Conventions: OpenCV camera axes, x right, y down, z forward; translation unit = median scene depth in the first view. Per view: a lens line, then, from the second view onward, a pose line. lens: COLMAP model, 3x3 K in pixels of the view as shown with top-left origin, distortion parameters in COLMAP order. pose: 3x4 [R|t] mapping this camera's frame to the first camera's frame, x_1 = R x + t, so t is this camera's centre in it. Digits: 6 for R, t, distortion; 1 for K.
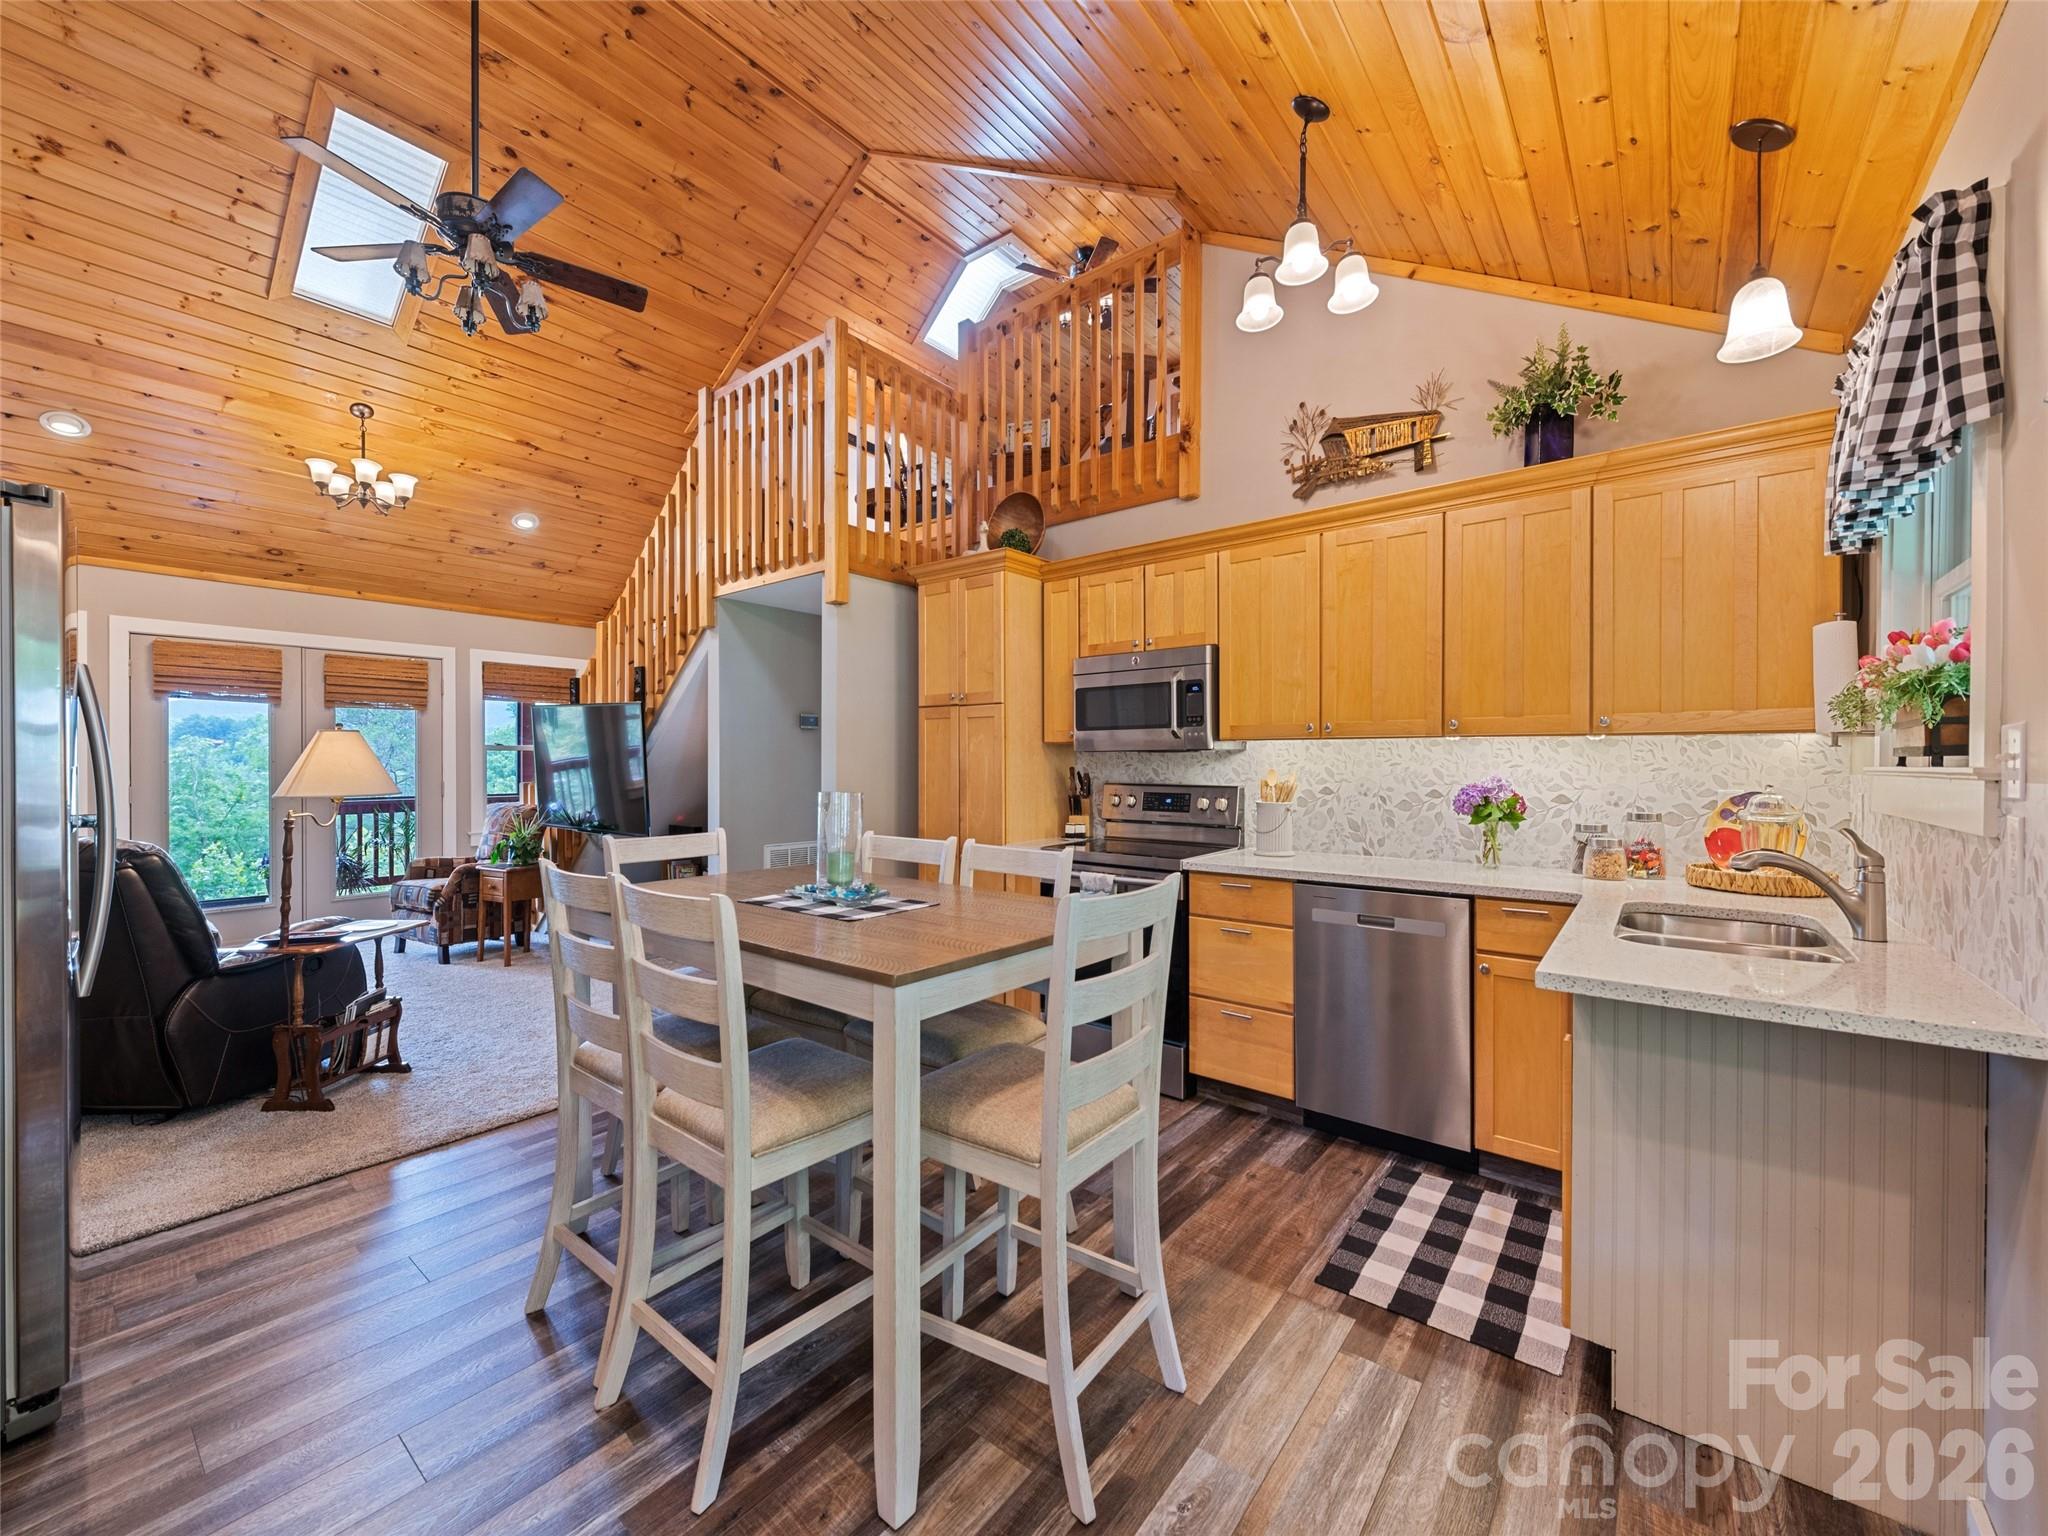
lens RADIAL K [[809.1, 0, 1027.5], [0, 809.1, 768.8], [0, 0, 1]] dist [-0.000052, -0.000203]
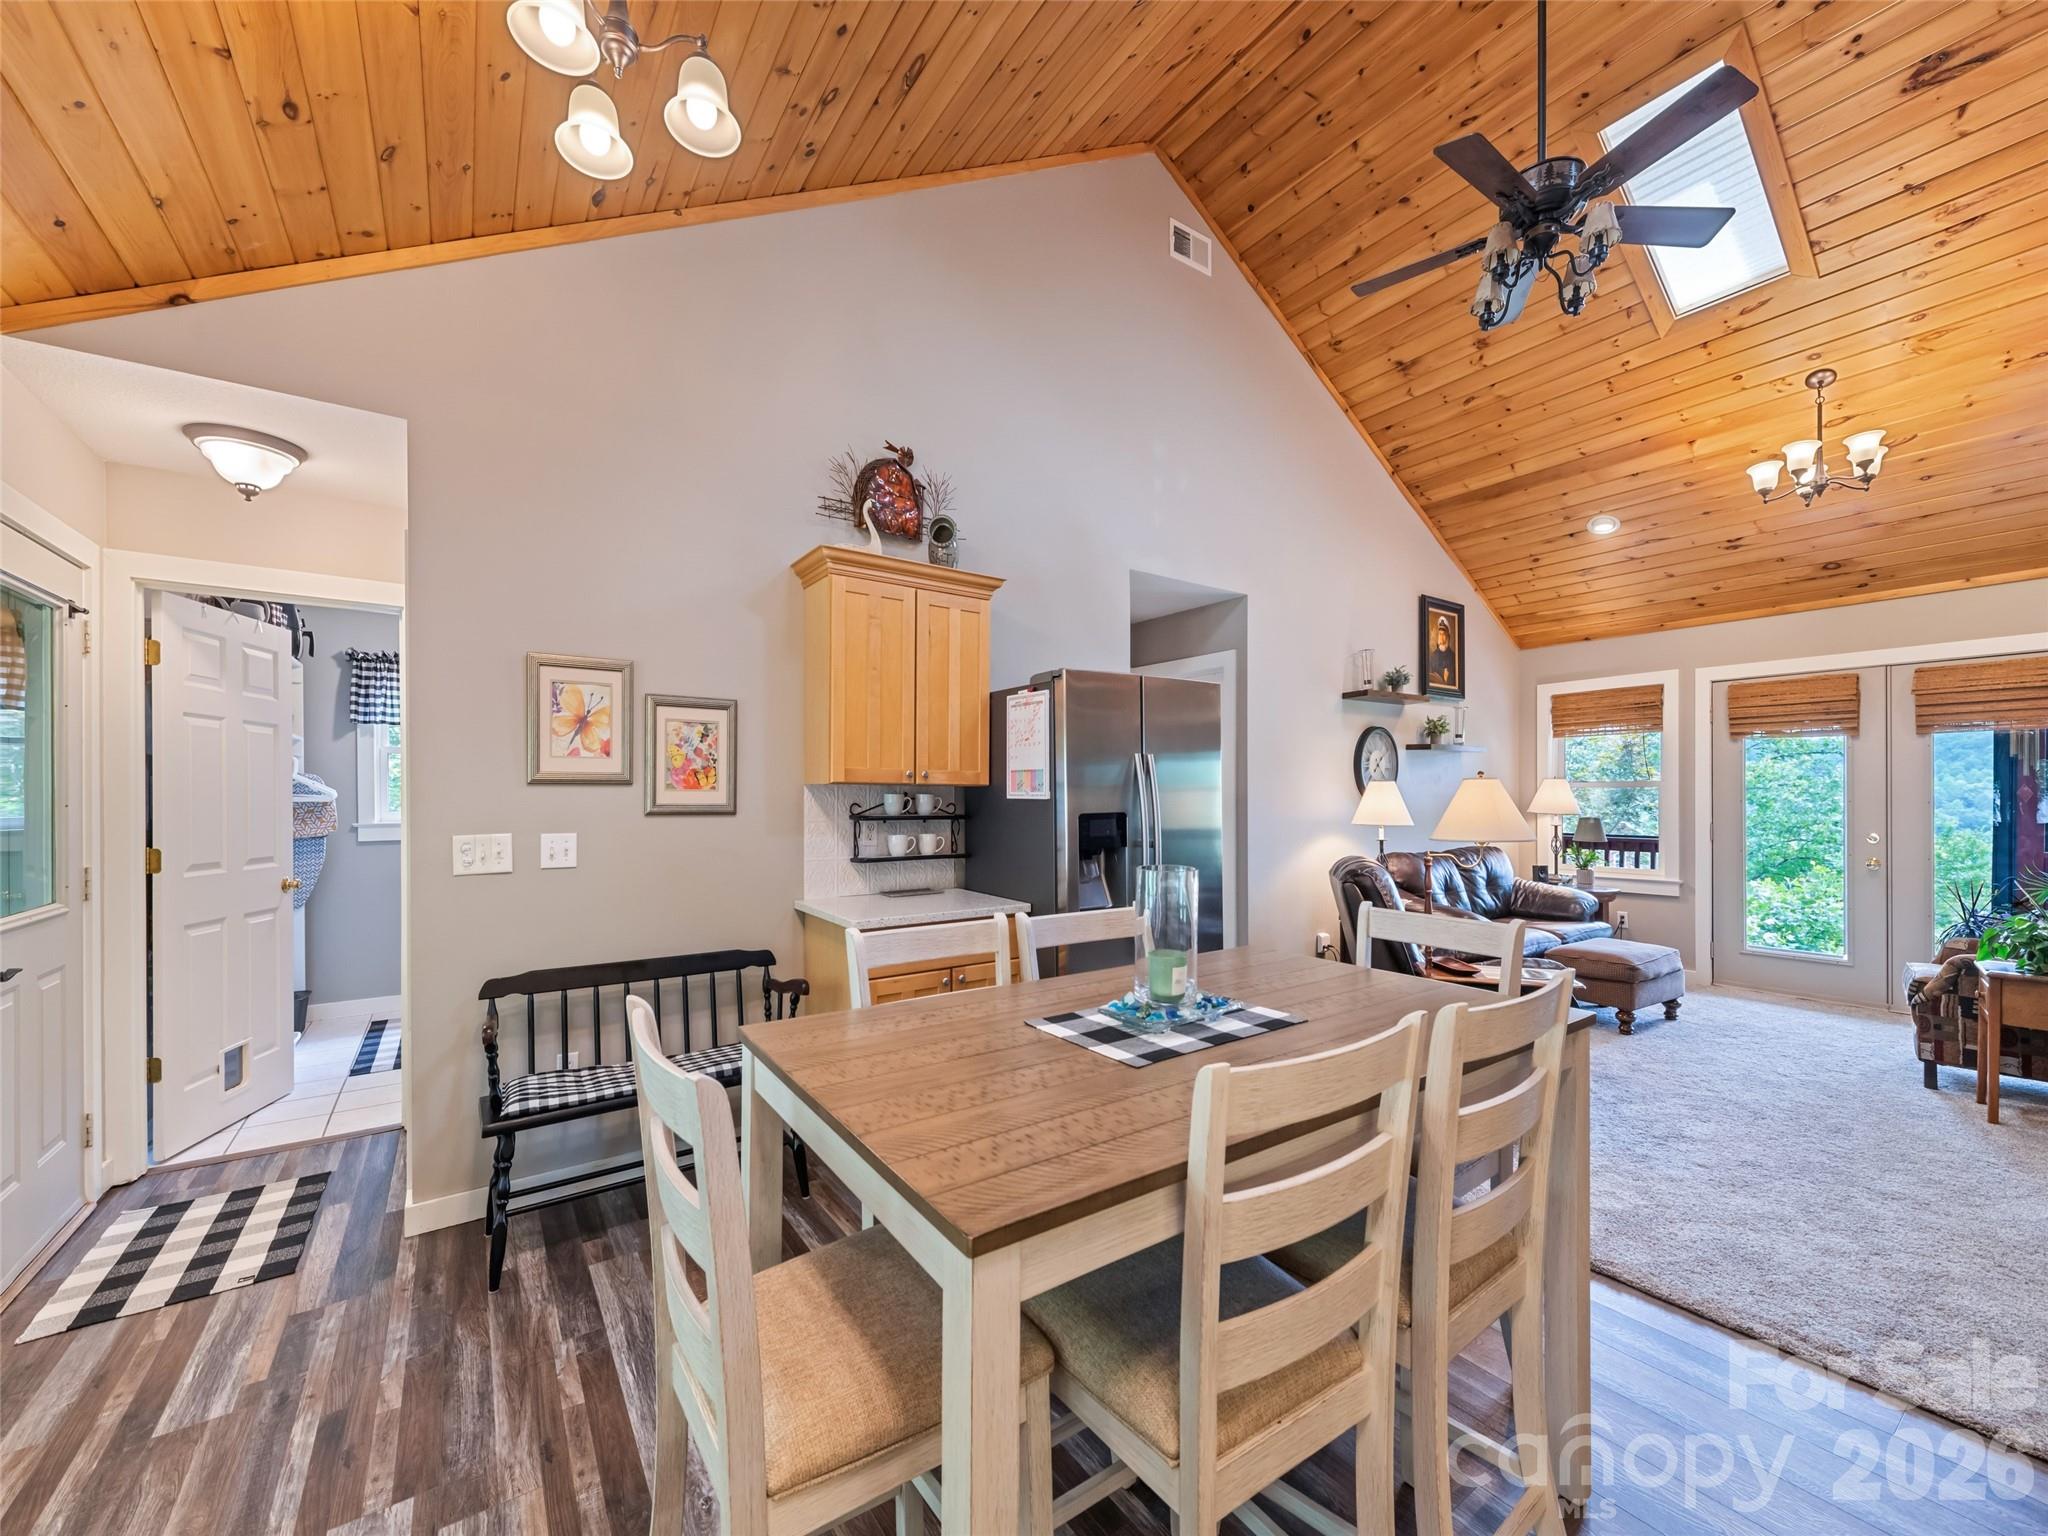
lens RADIAL K [[811.3, 0, 1029.2], [0, 811.3, 793.3], [0, 0, 1]] dist [0.009119, 0.000161]
pose [[-0.286257, -0.005371, -0.958138, 0.180914], [-0.005305, 0.999978, -0.004020, -0.009162], [0.958138, 0.003932, -0.286280, 0.401373]]
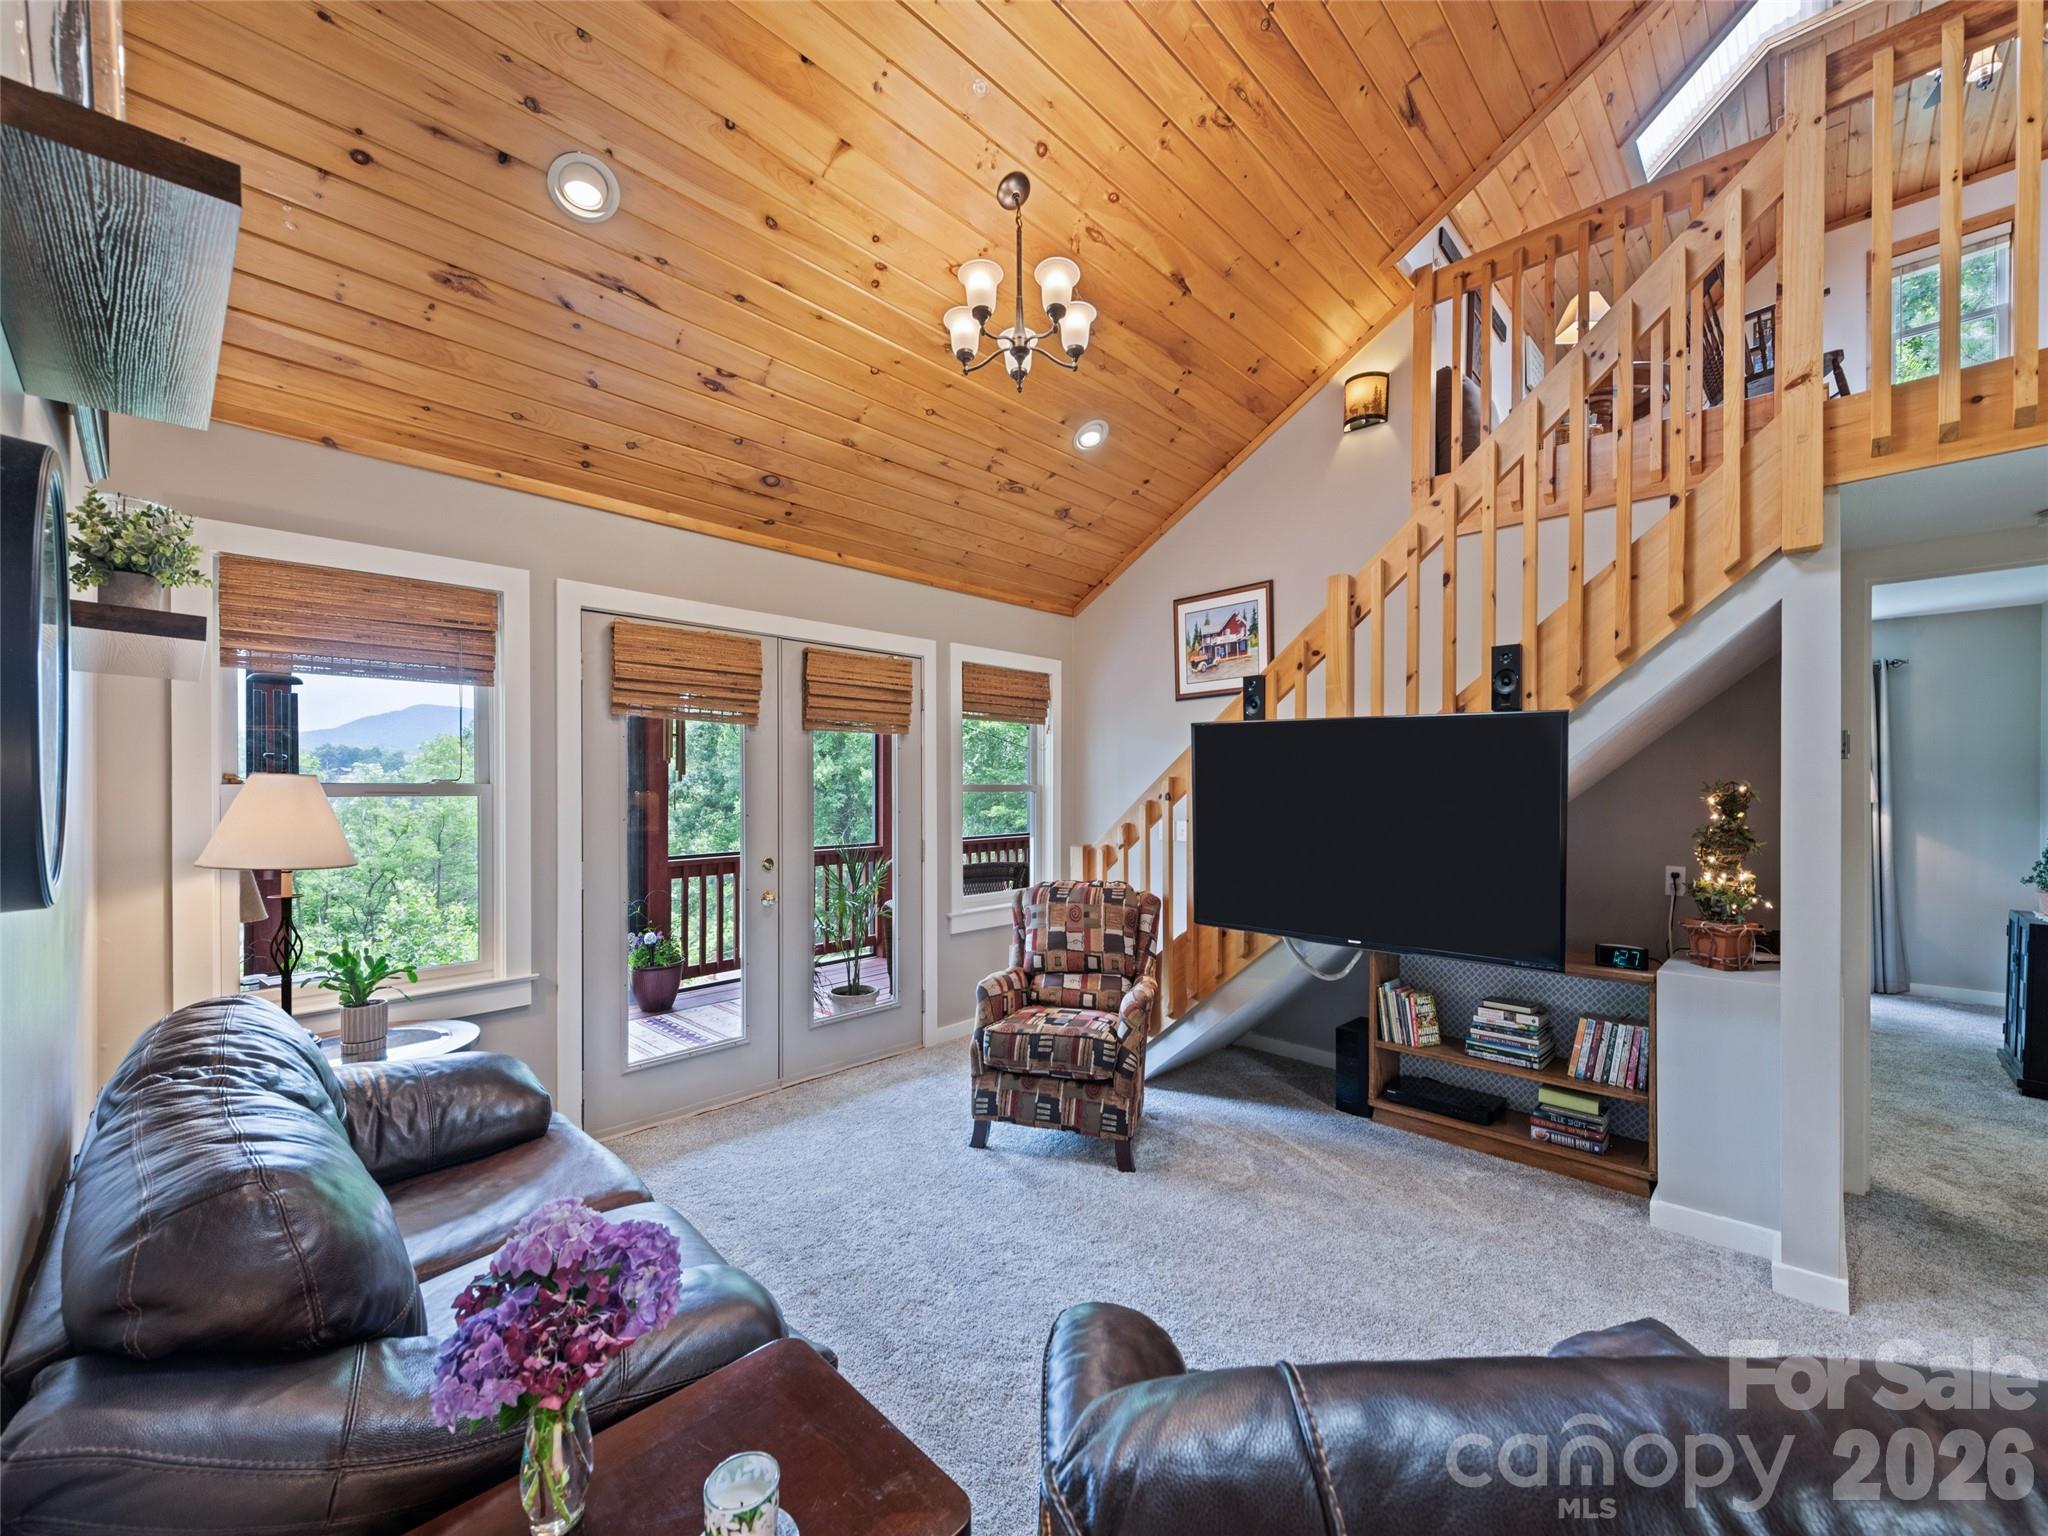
lens RADIAL K [[811.3, 0, 1021.7], [0, 811.3, 786.3], [0, 0, 1]] dist [0.009119, 0.000161]
pose [[0.995201, -0.003690, -0.097783, -0.660685], [0.002753, 0.999949, -0.009709, -0.025537], [0.097814, 0.009393, 0.995160, 0.389213]]
